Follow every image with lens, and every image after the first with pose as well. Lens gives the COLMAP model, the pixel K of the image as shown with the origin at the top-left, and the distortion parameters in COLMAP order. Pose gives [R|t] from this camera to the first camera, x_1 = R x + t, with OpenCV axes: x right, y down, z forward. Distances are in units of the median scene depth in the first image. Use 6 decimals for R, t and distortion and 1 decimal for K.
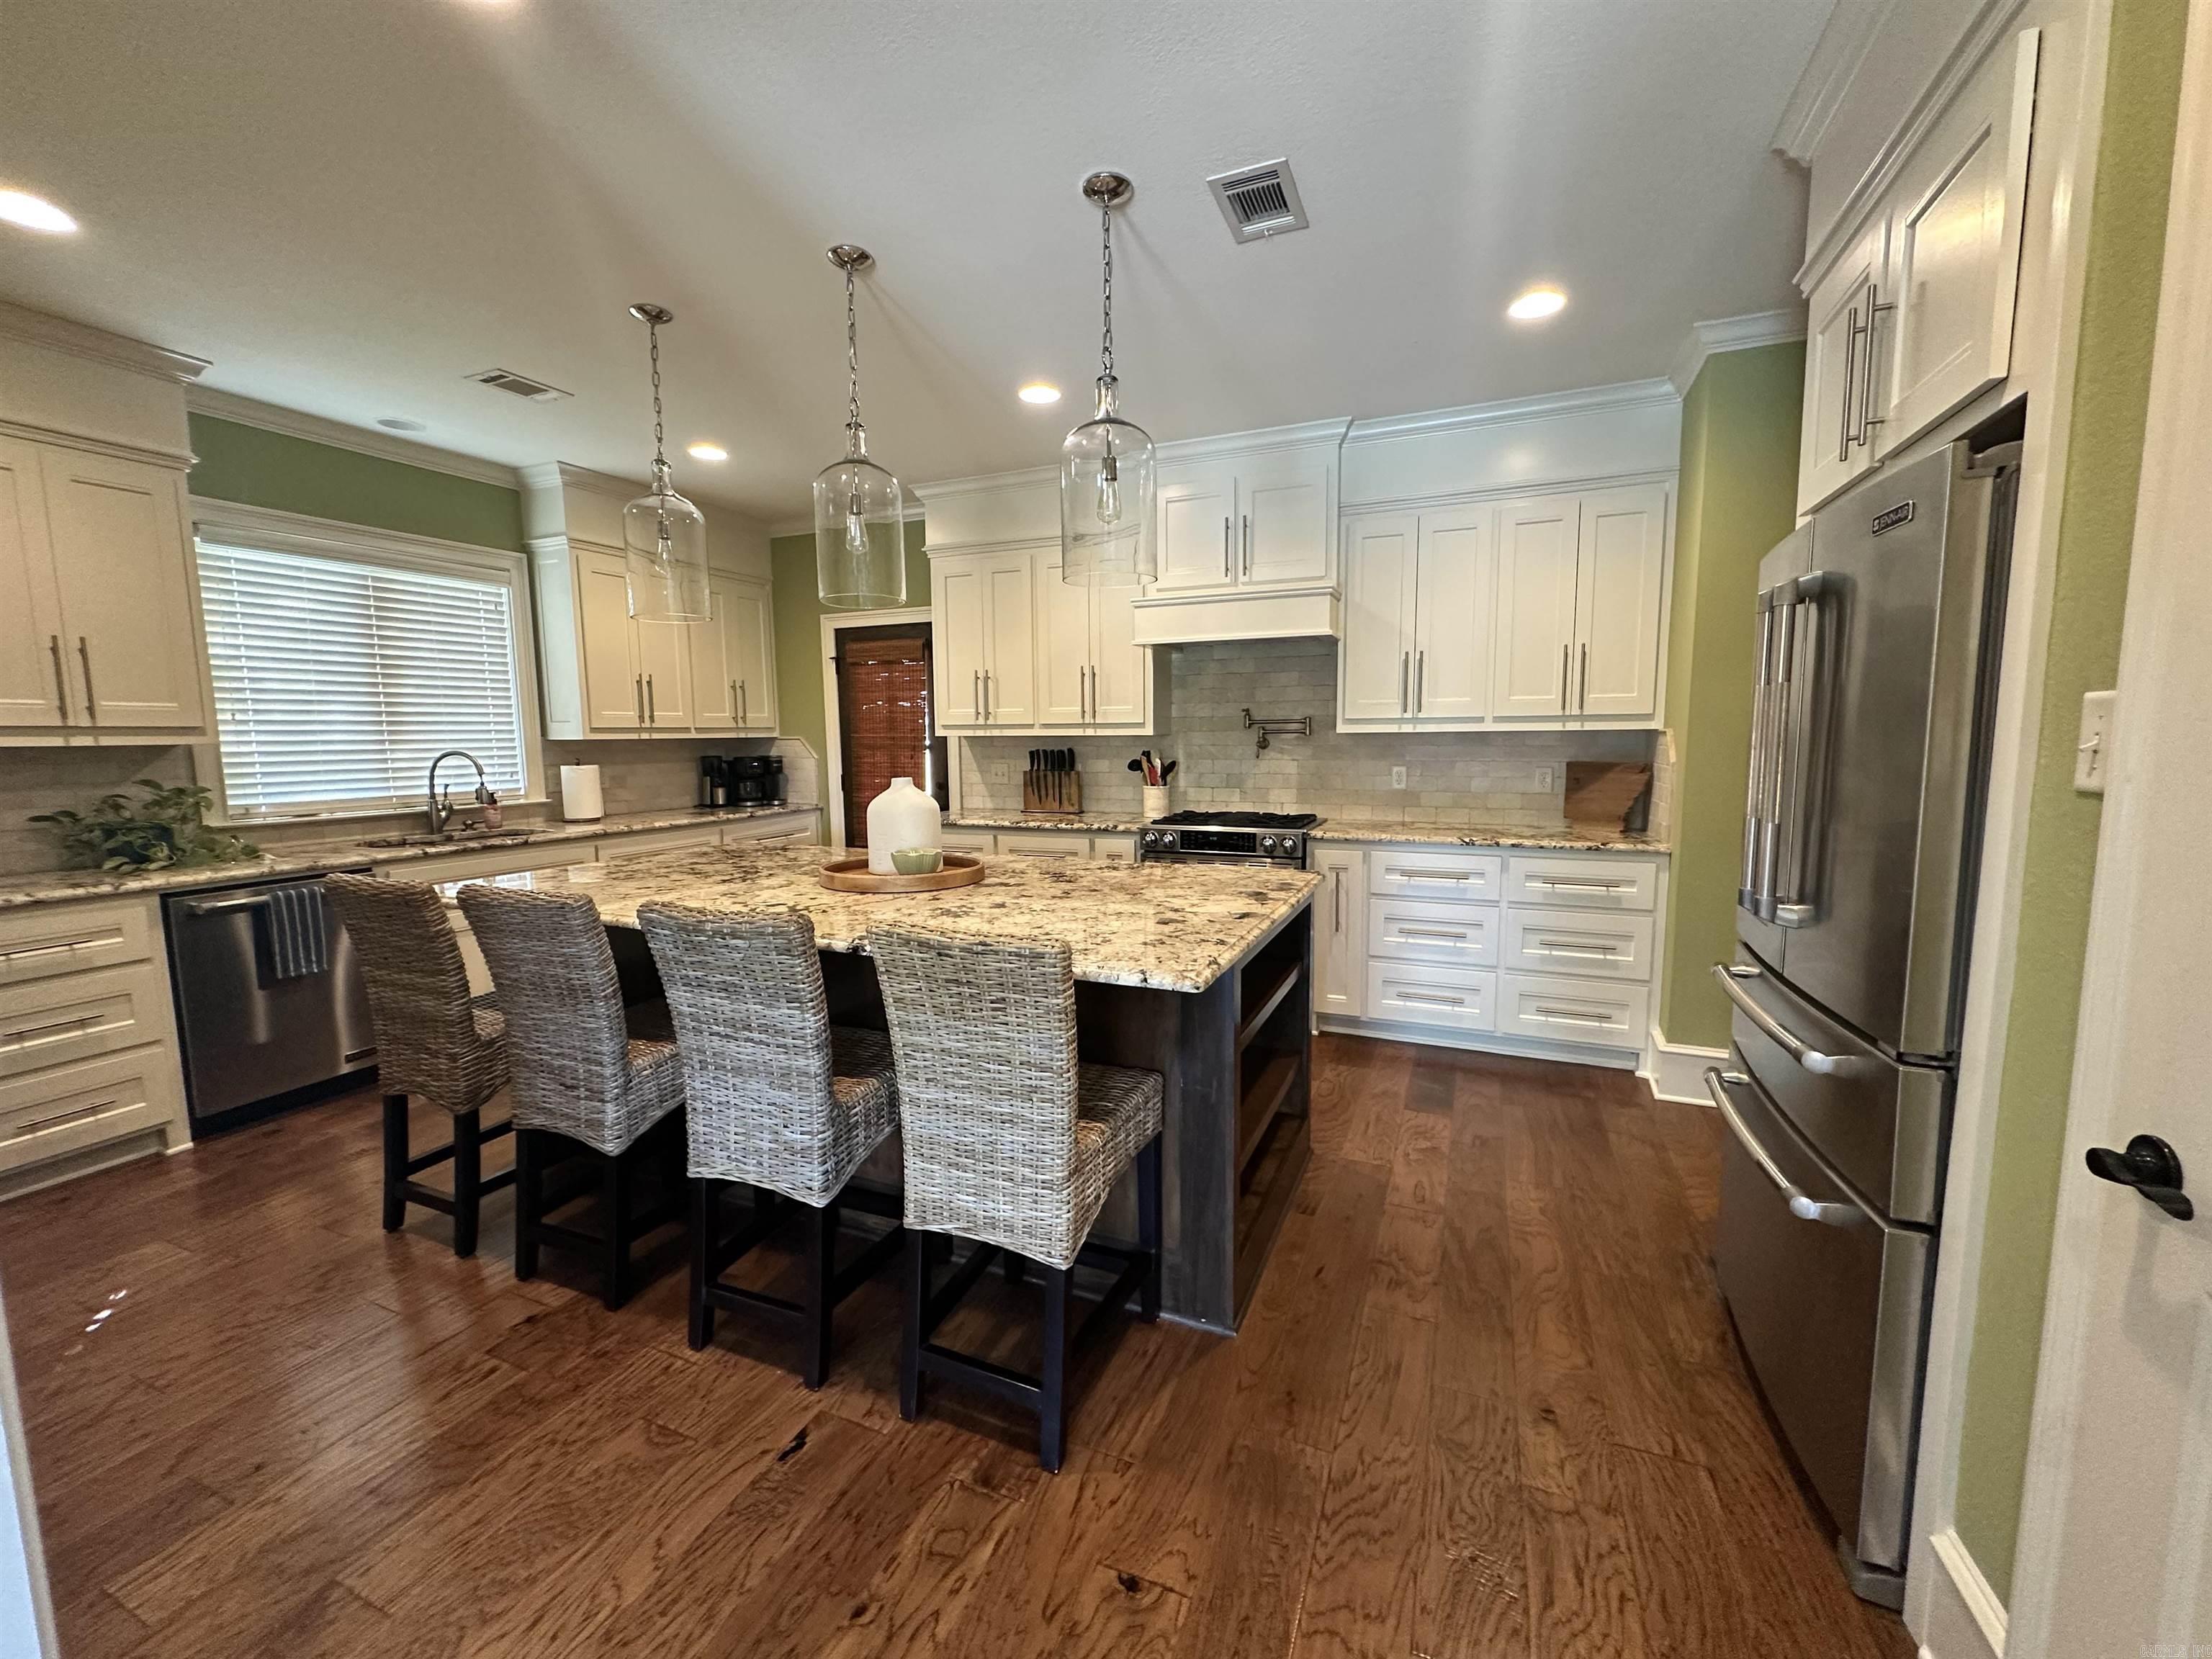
lens RADIAL K [[883.1, 0, 1104.2], [0, 883.1, 830.5], [0, 0, 1]] dist [-0.003072, 0.000229]
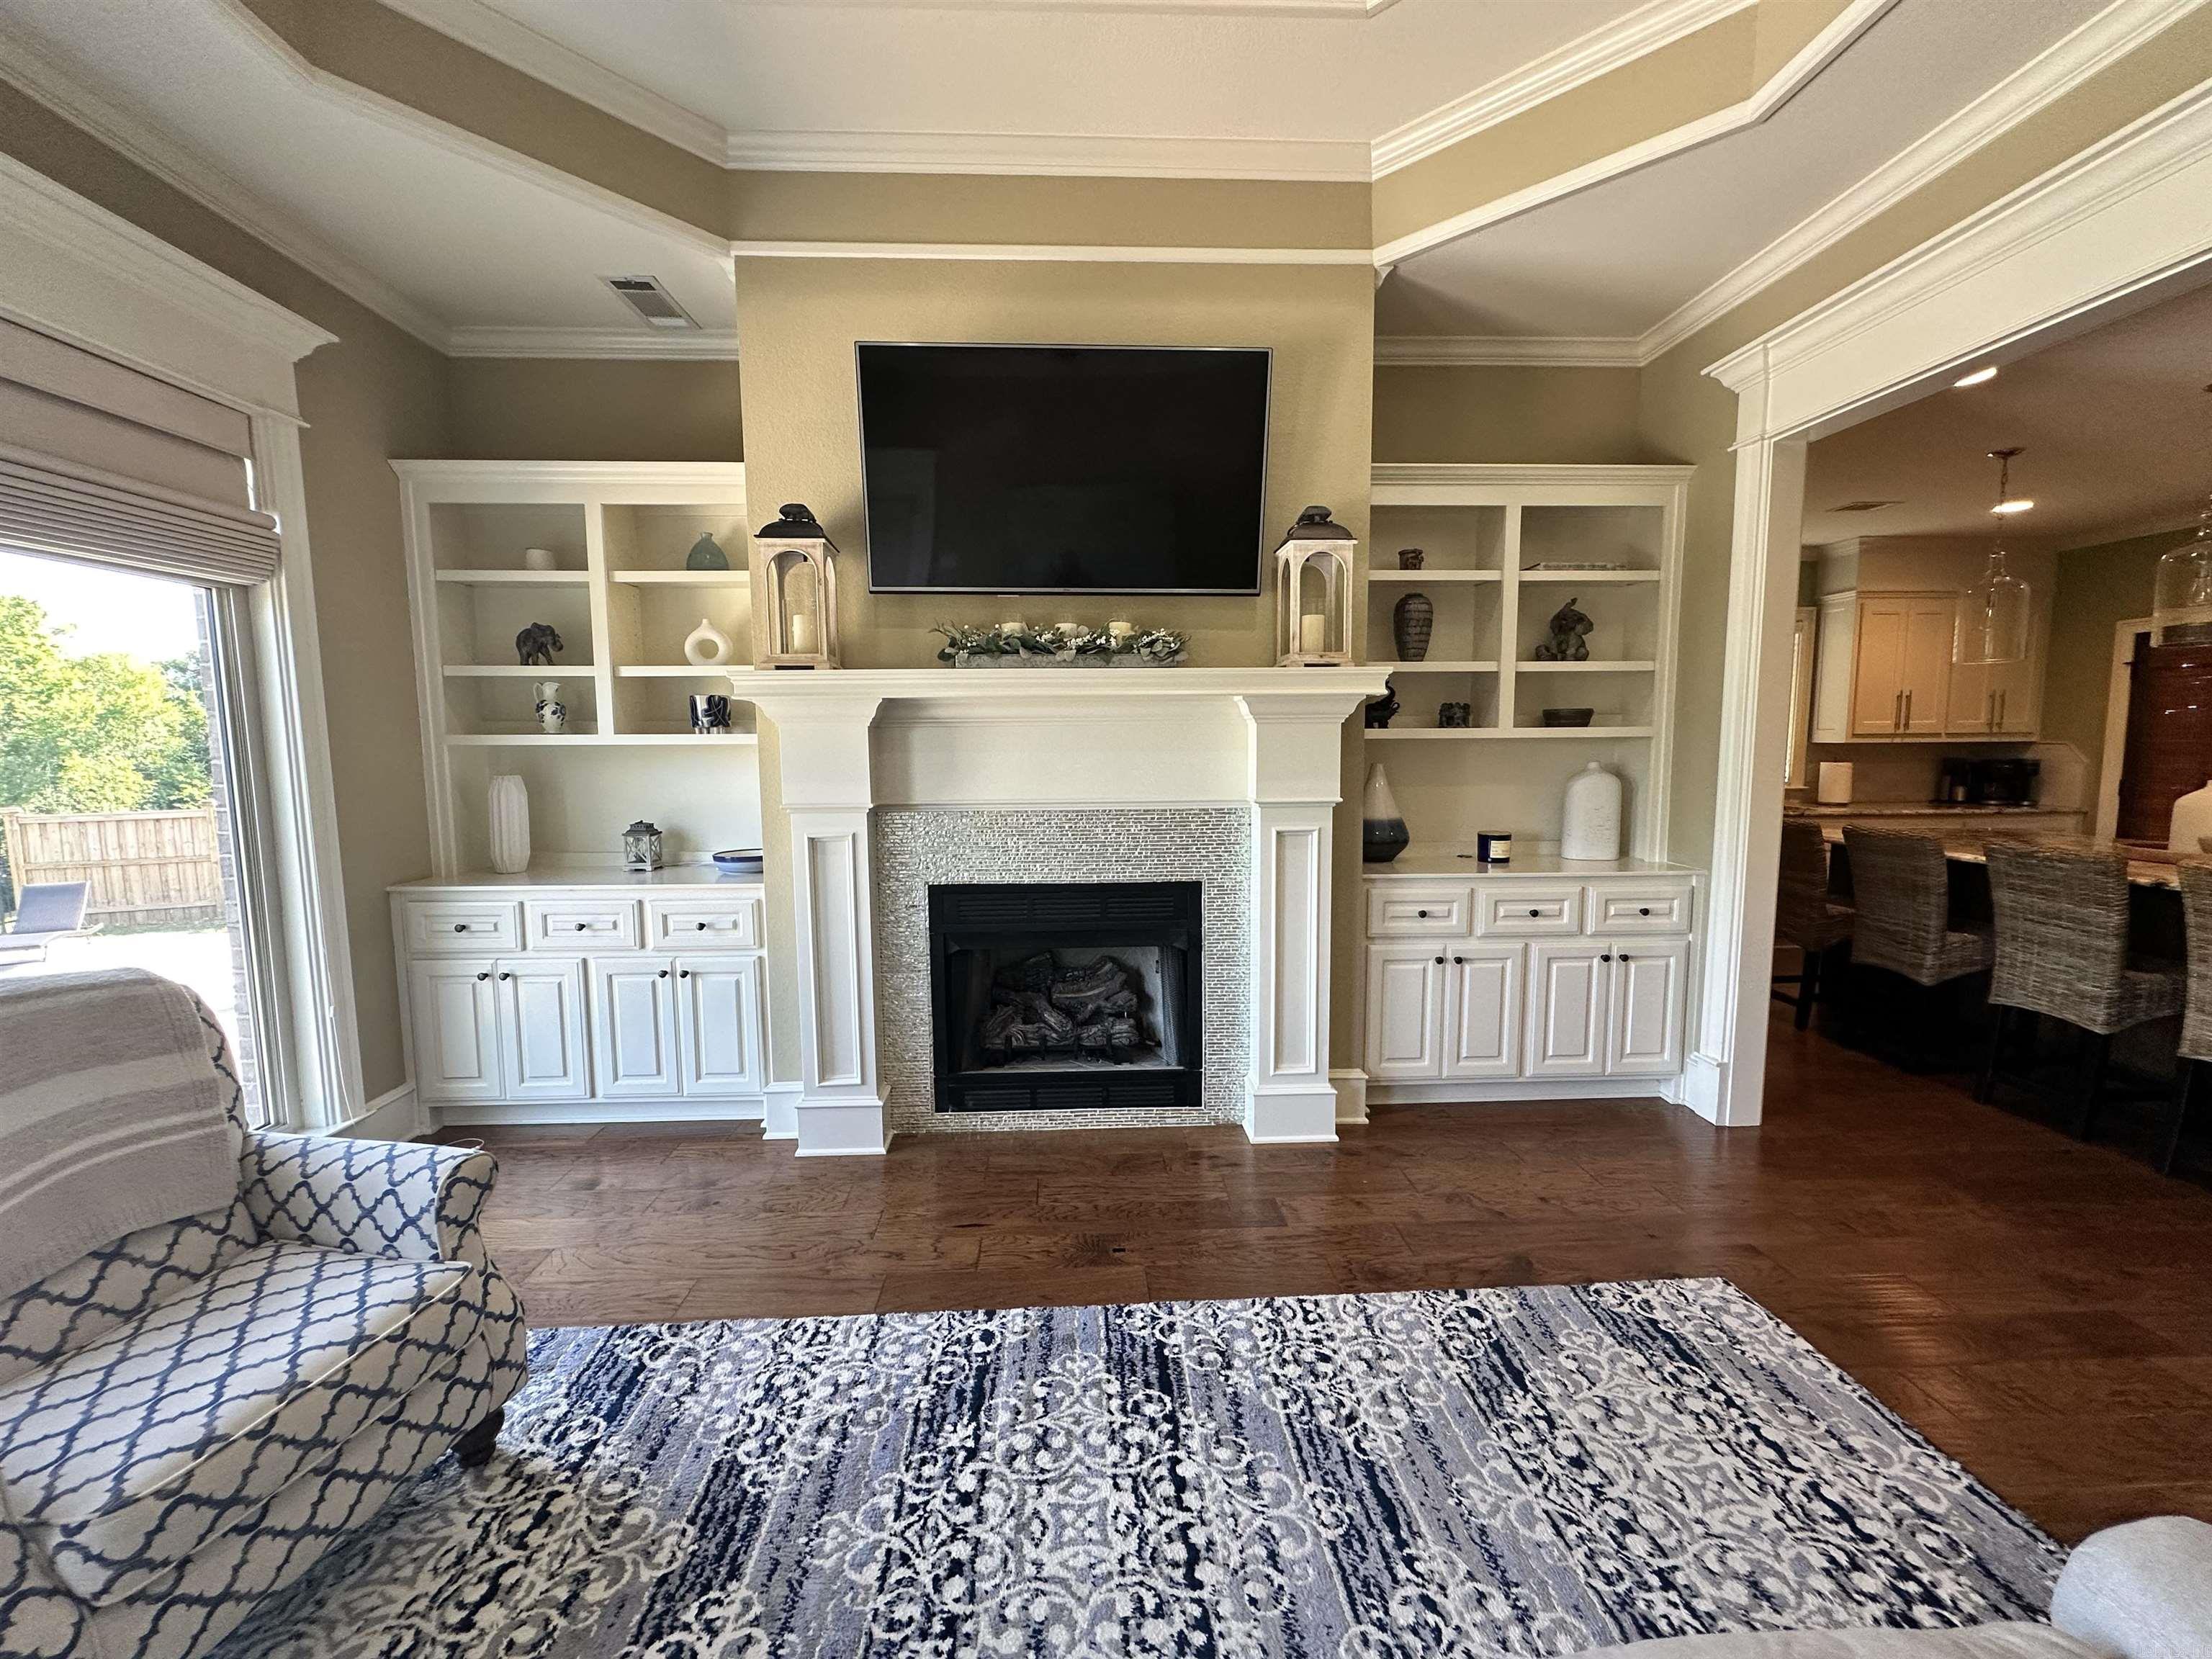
lens RADIAL K [[883.1, 0, 1102.5], [0, 883.1, 830.2], [0, 0, 1]] dist [-0.003072, 0.000229]
pose [[0.433432, 0.099843, -0.895638, 0.150271], [-0.095671, 0.993325, 0.064435, 0.059278], [0.896093, 0.057759, 0.440091, -0.700457]]
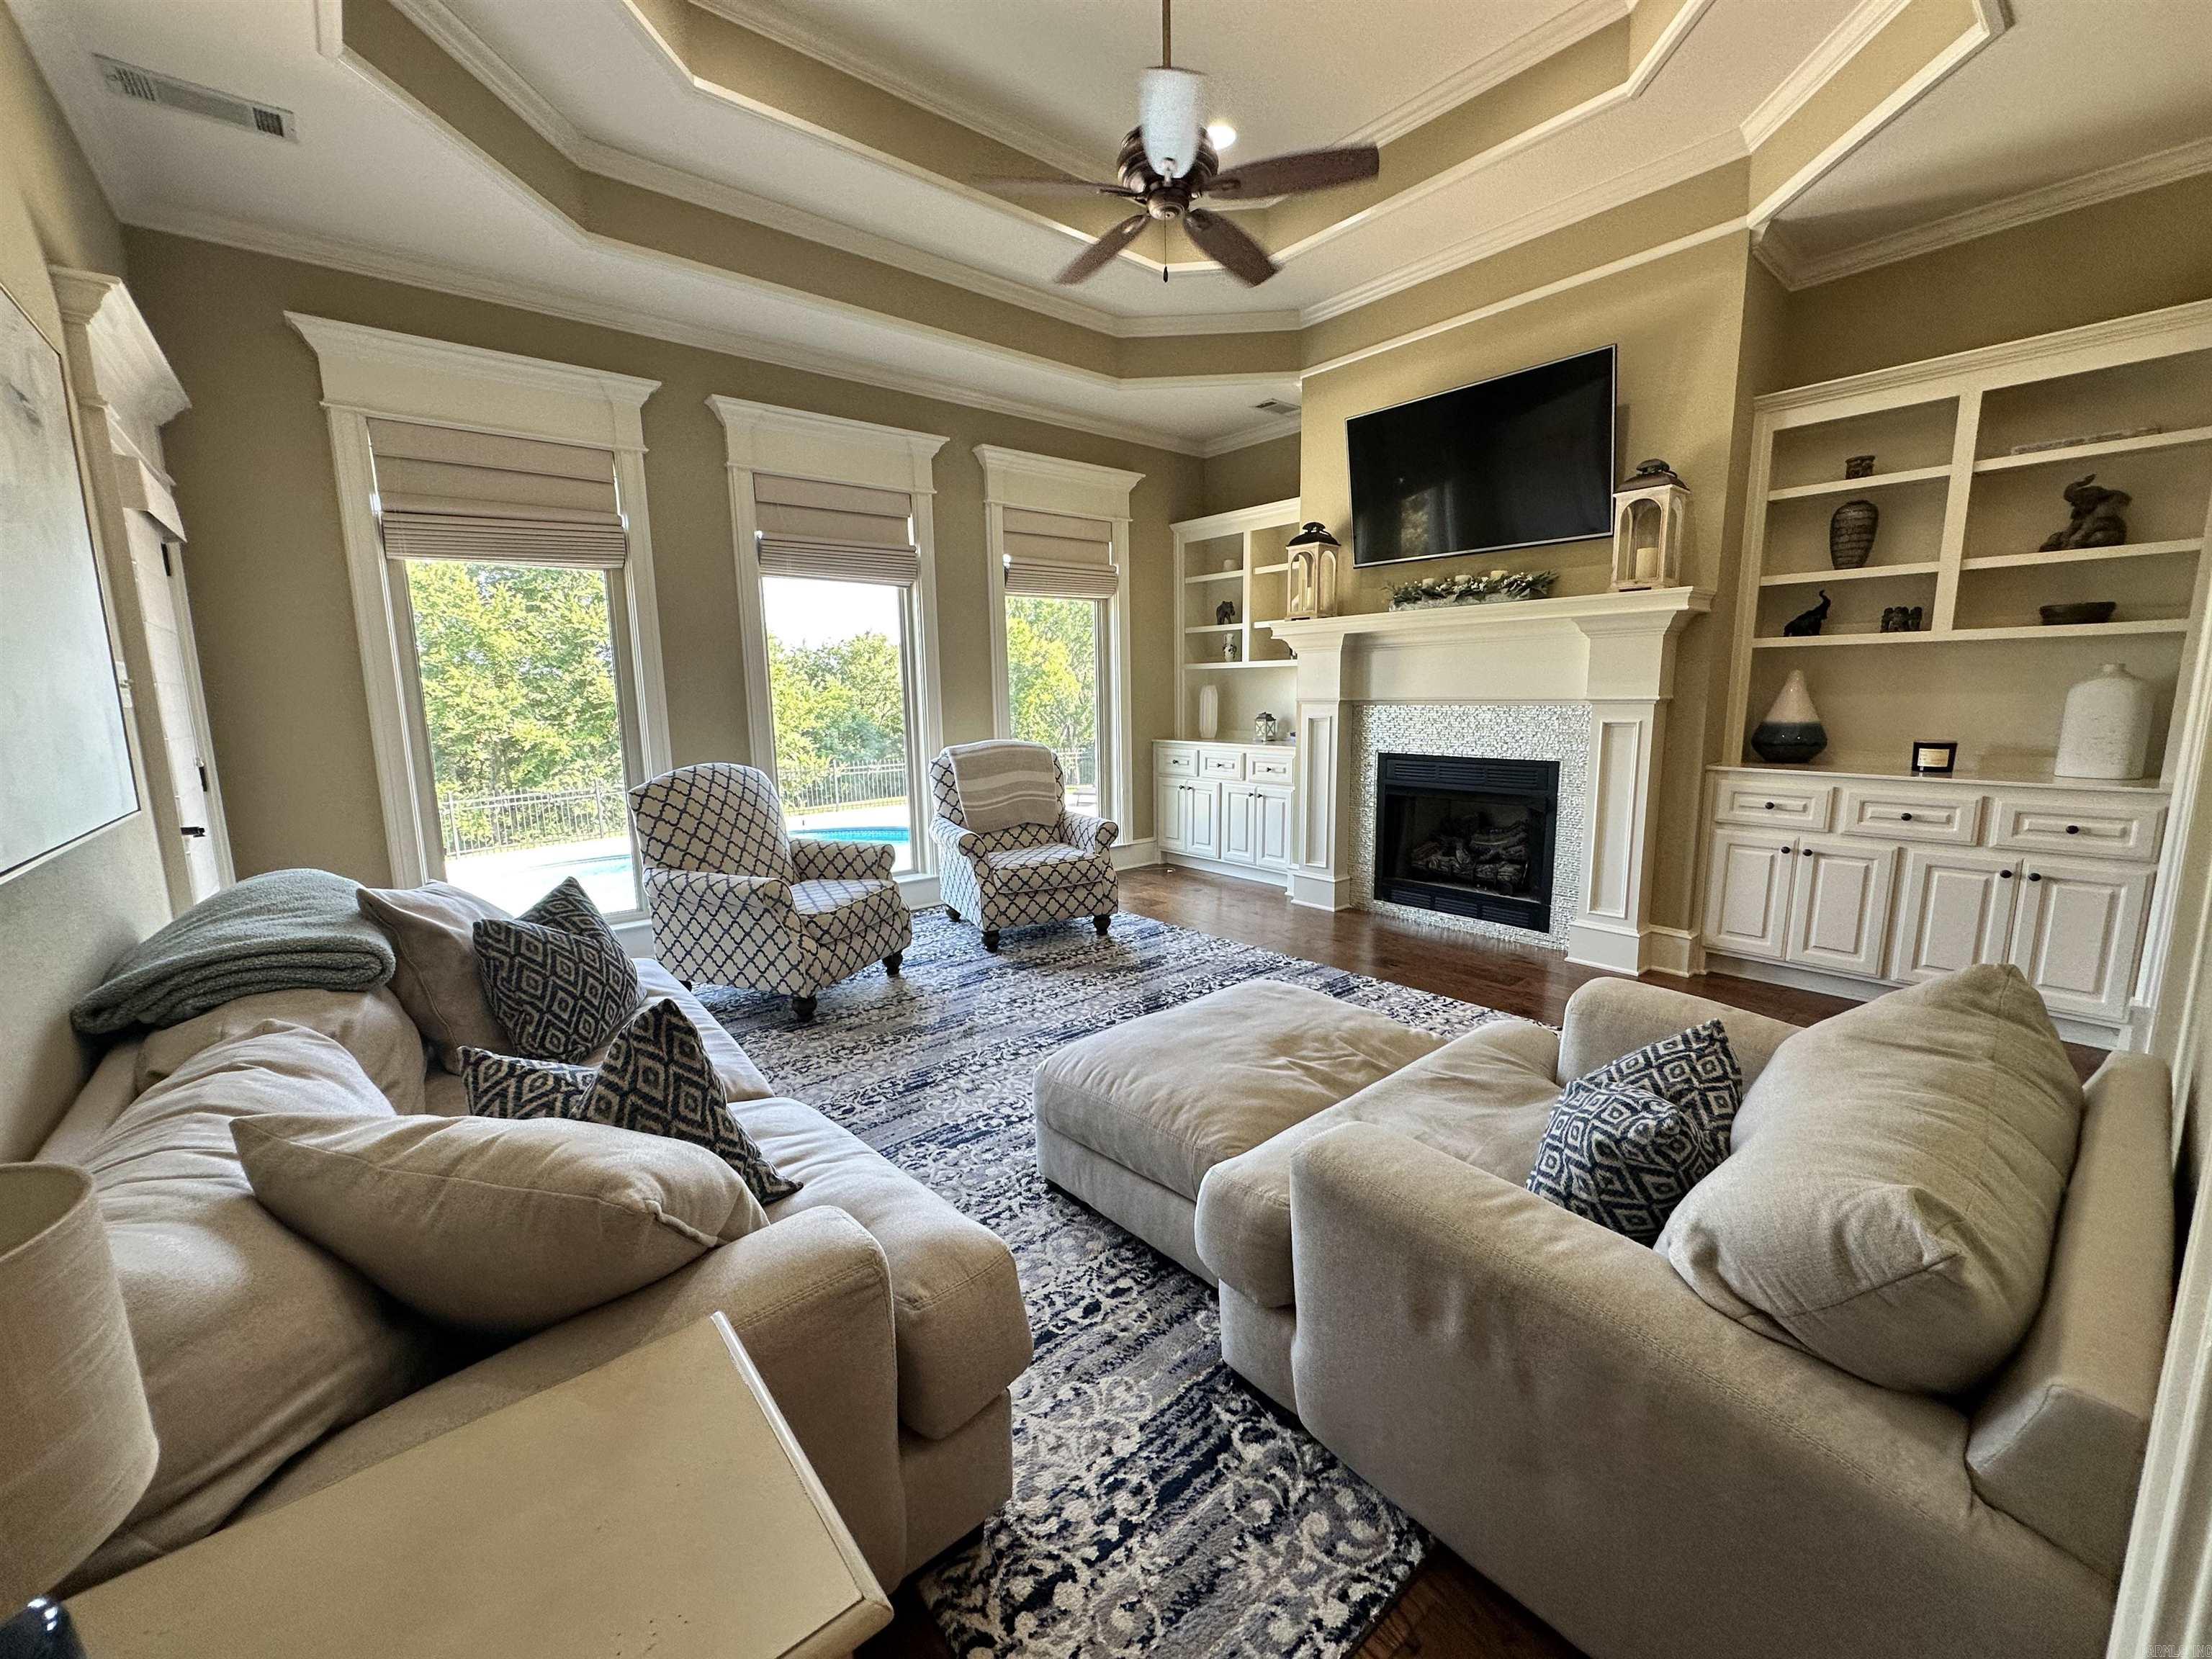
lens RADIAL K [[883.1, 0, 1100.3], [0, 883.1, 832.2], [0, 0, 1]] dist [-0.003072, 0.000229]
pose [[-0.451307, 0.161128, -0.877701, 0.697890], [-0.075907, 0.973067, 0.217666, 0.041269], [0.889134, 0.164858, -0.426922, -0.262155]]
